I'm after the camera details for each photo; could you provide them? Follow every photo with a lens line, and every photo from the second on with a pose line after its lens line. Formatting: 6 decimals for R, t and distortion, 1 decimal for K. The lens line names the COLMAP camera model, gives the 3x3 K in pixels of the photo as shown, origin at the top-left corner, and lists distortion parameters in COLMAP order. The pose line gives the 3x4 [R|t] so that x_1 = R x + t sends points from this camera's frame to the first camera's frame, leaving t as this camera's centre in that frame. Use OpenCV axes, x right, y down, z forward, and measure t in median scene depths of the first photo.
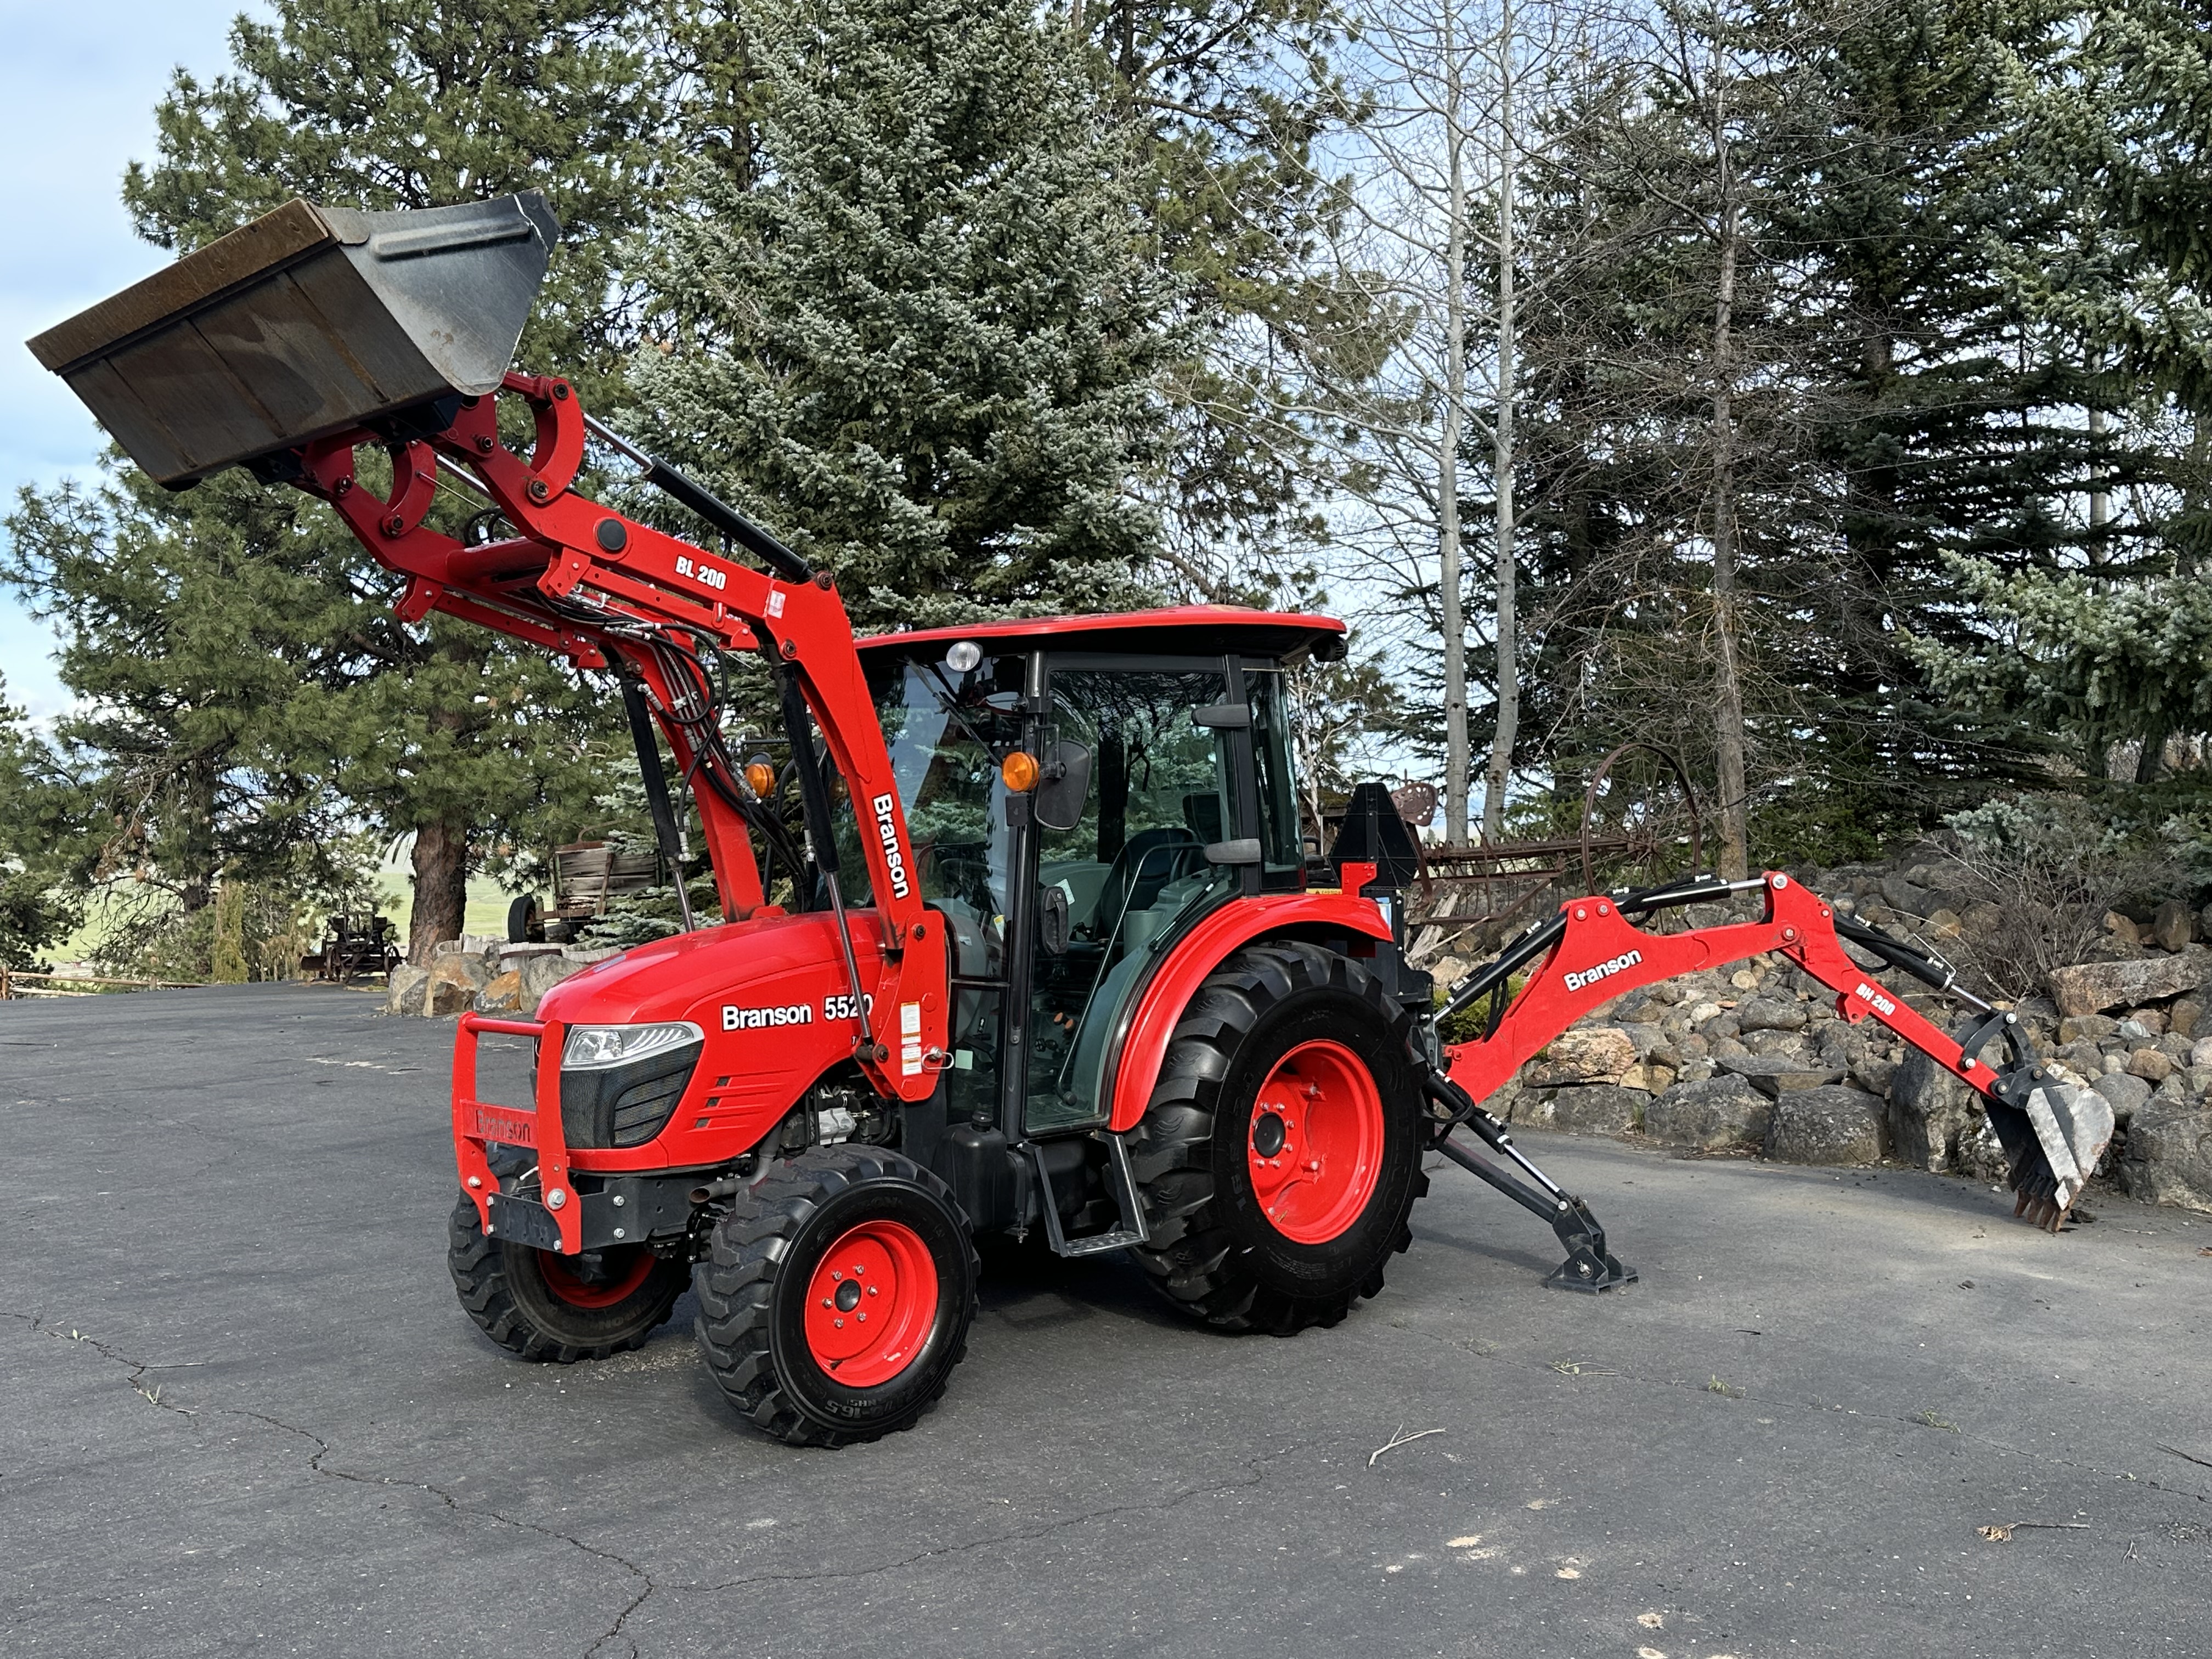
lens RADIAL K [[2205.0, 0, 1106.6], [0, 2205.0, 823.4], [0, 0, 1]] dist [0.074201, 0.000109]
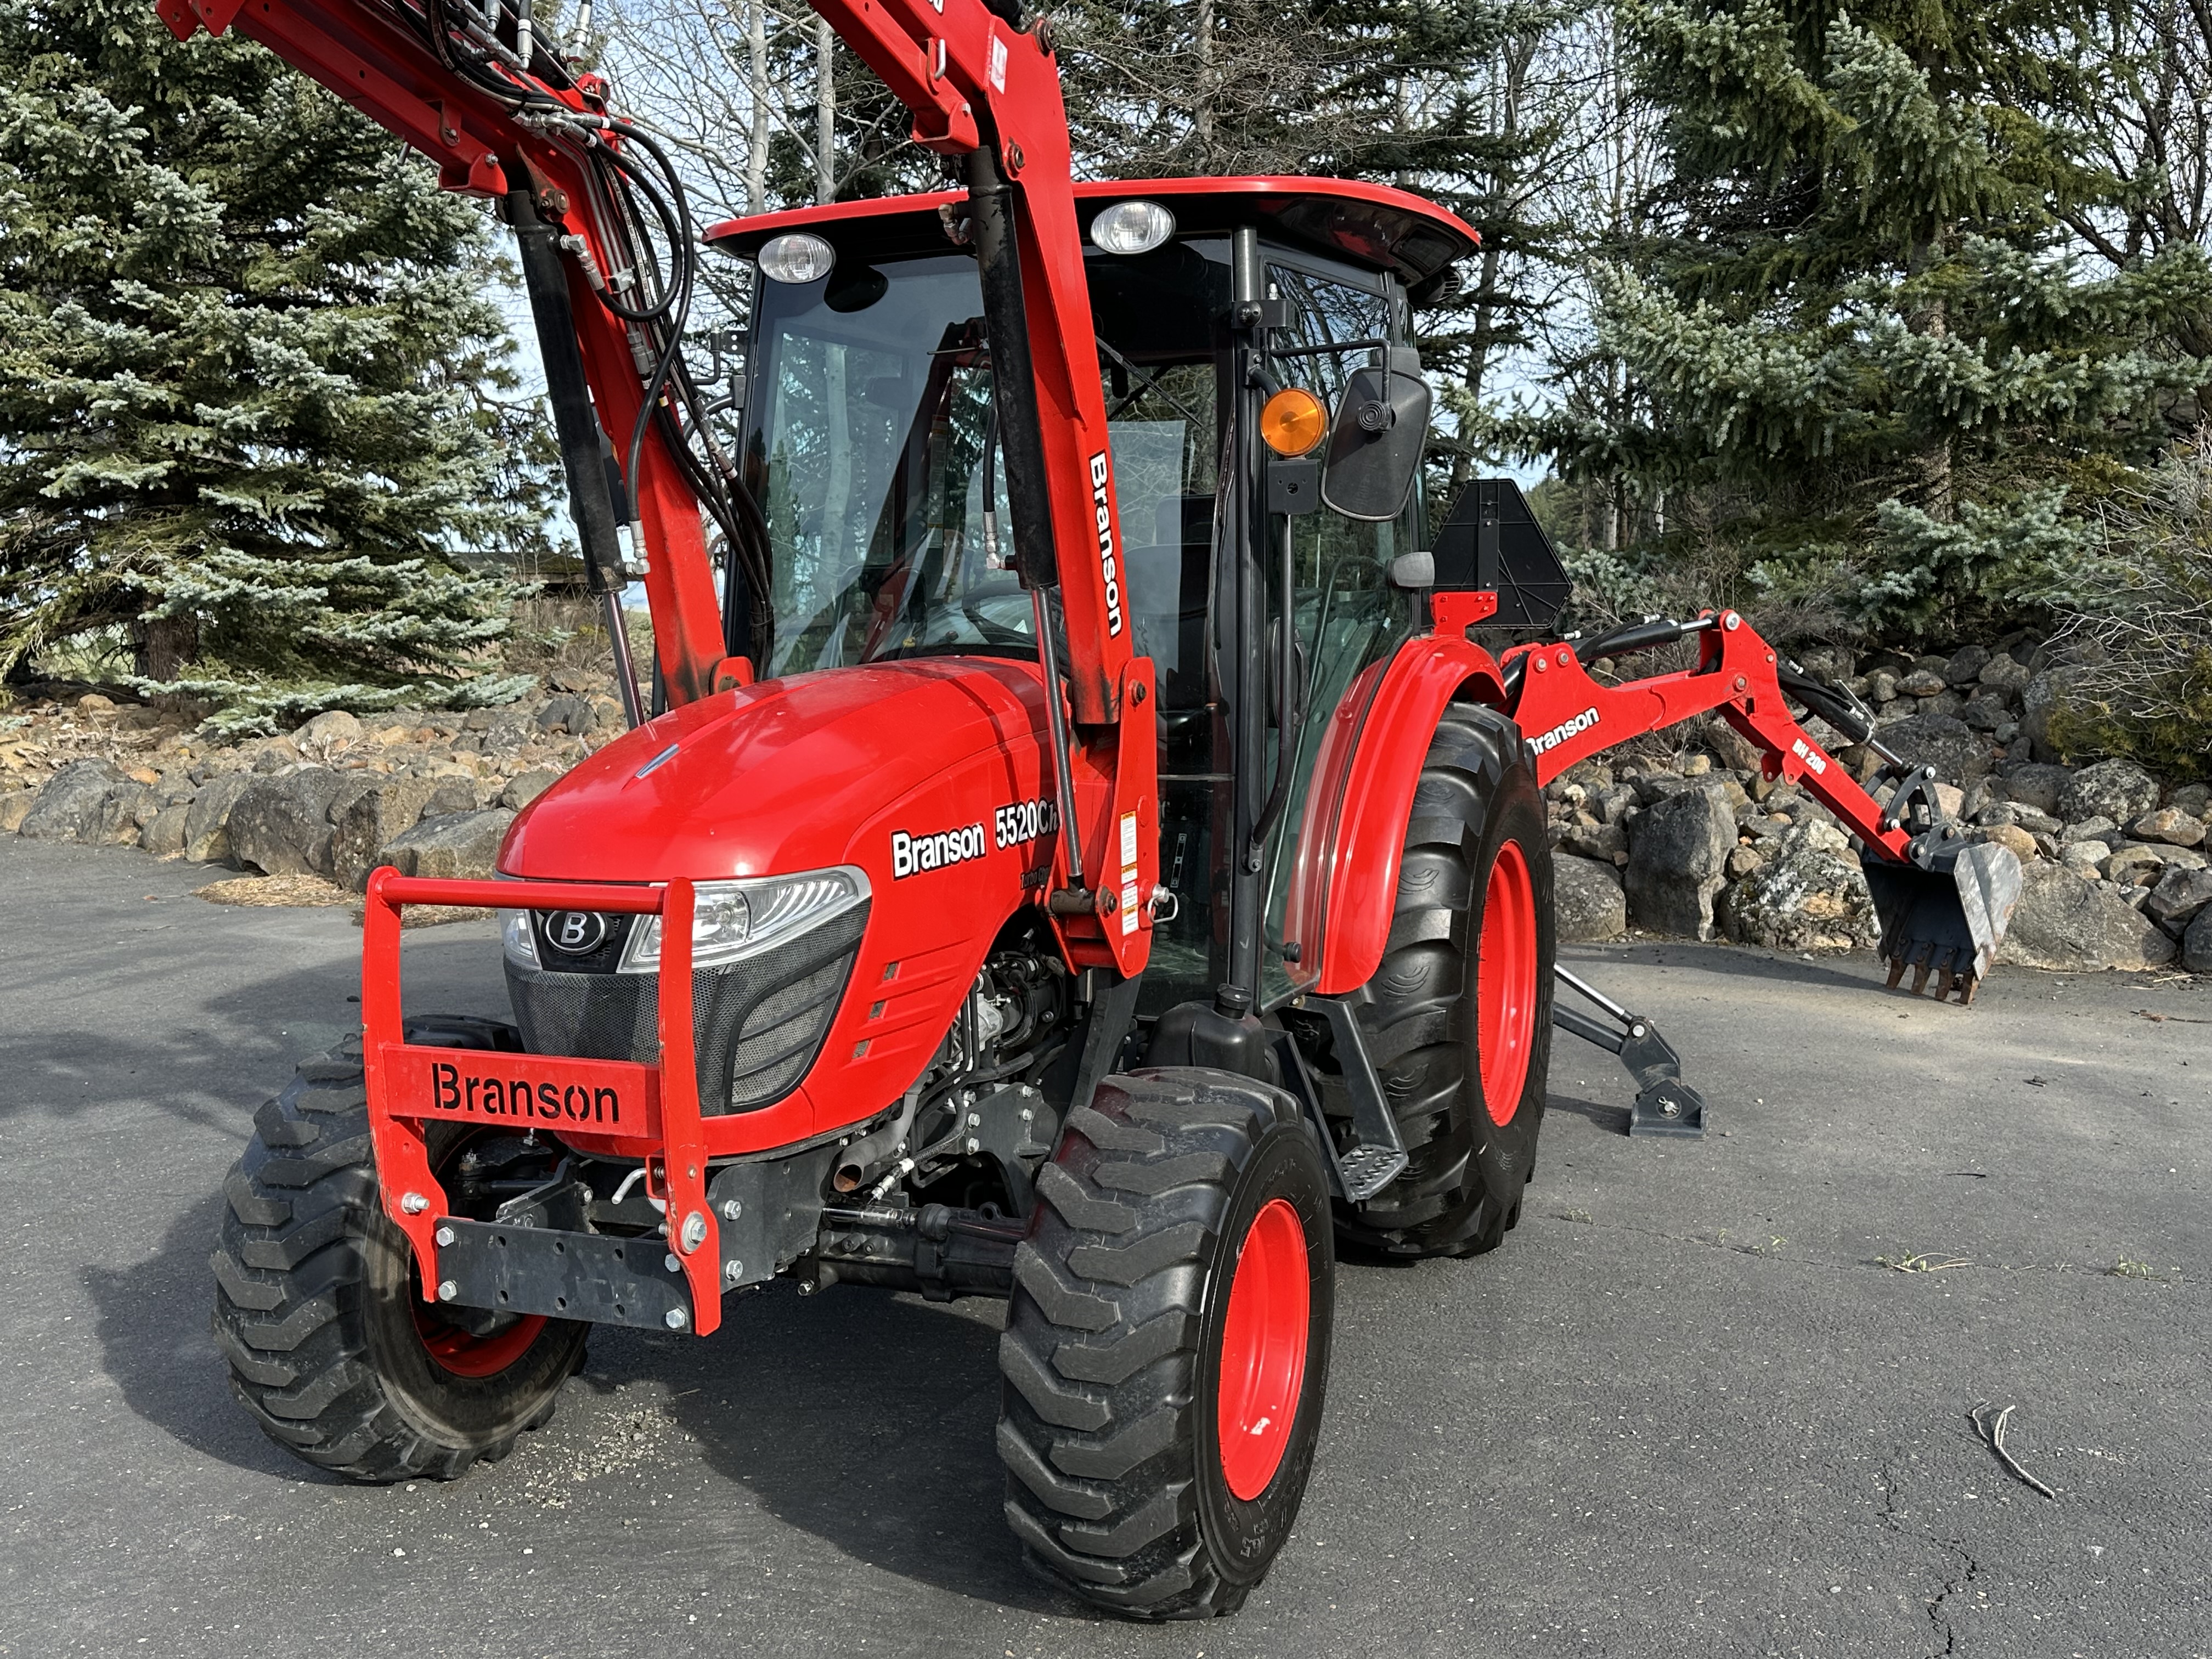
lens RADIAL K [[2065.6, 0, 1101.0], [0, 2065.6, 820.3], [0, 0, 1]] dist [0.096245, -0.009527]
pose [[0.912427, -0.044766, 0.406783, -0.290475], [0.003447, 0.994805, 0.101745, 0.024223], [-0.409224, -0.091433, 0.907841, 0.451613]]
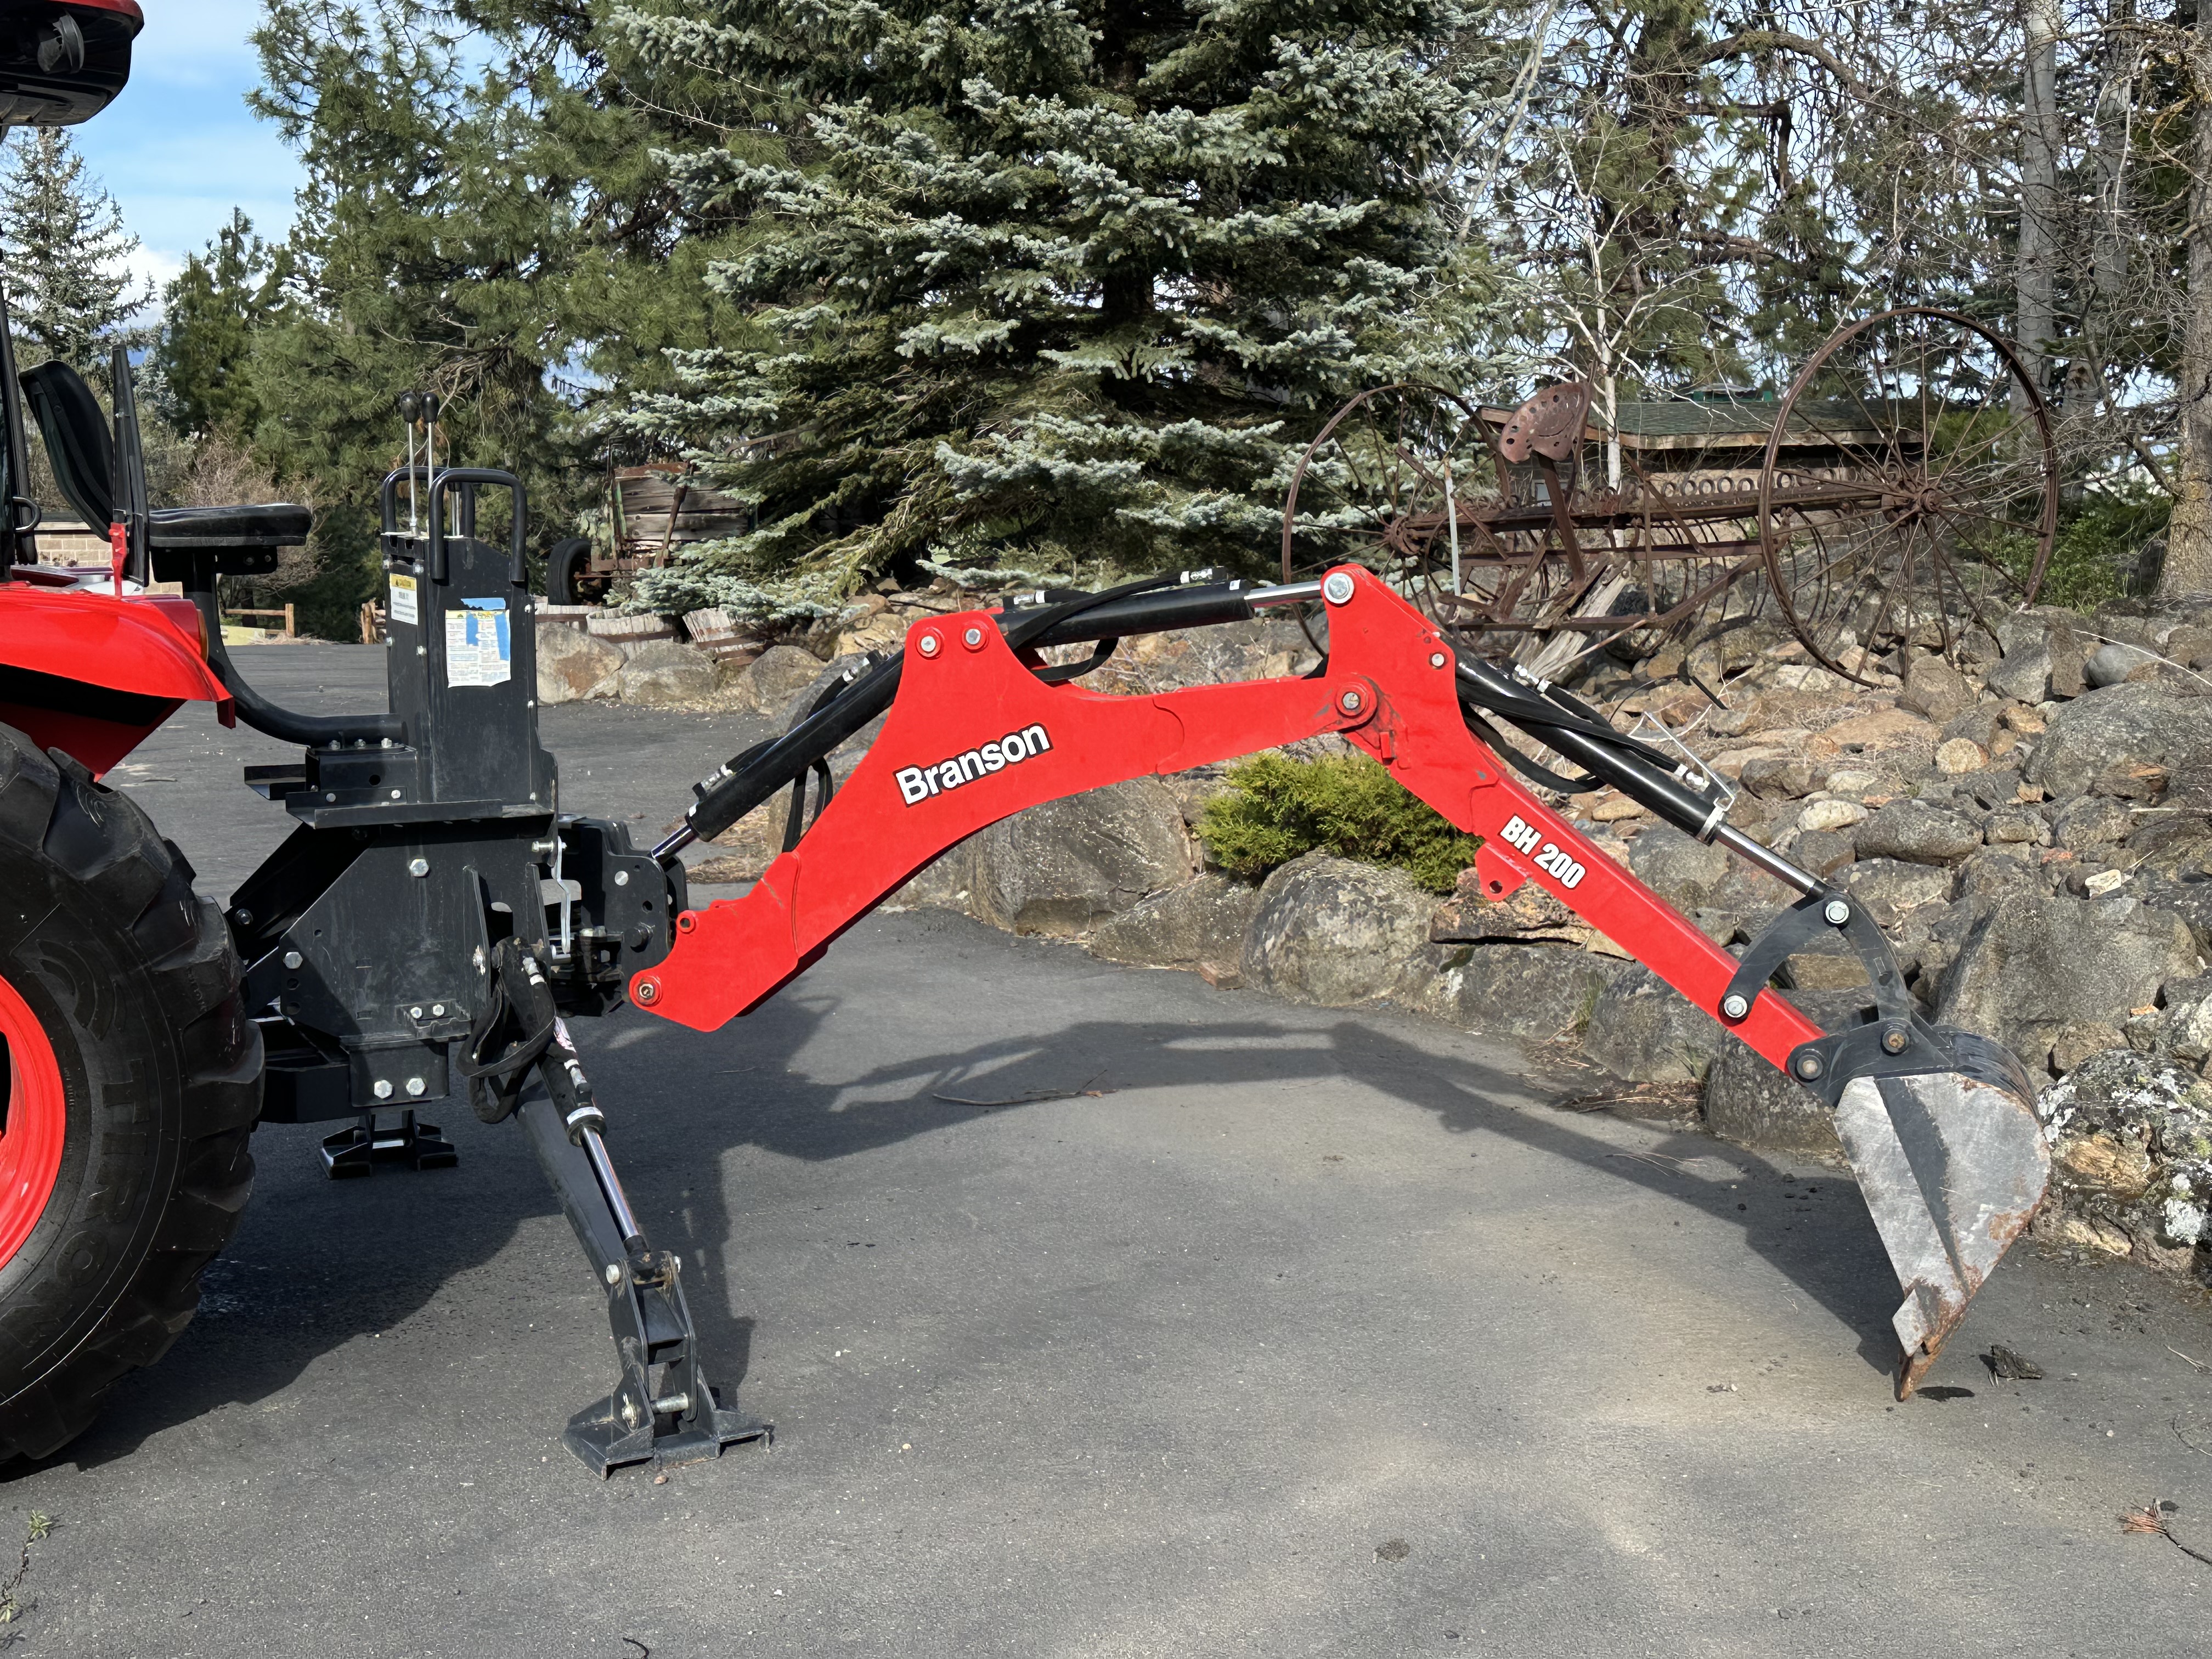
lens RADIAL K [[2780.3, 0, 1109.0], [0, 2780.3, 802.6], [0, 0, 1]] dist [0.203246, -0.431928]
pose [[0.953937, 0.052450, -0.295388, 0.515157], [-0.014950, 0.991686, 0.127808, -0.002981], [0.299636, -0.117504, 0.946790, 0.527745]]
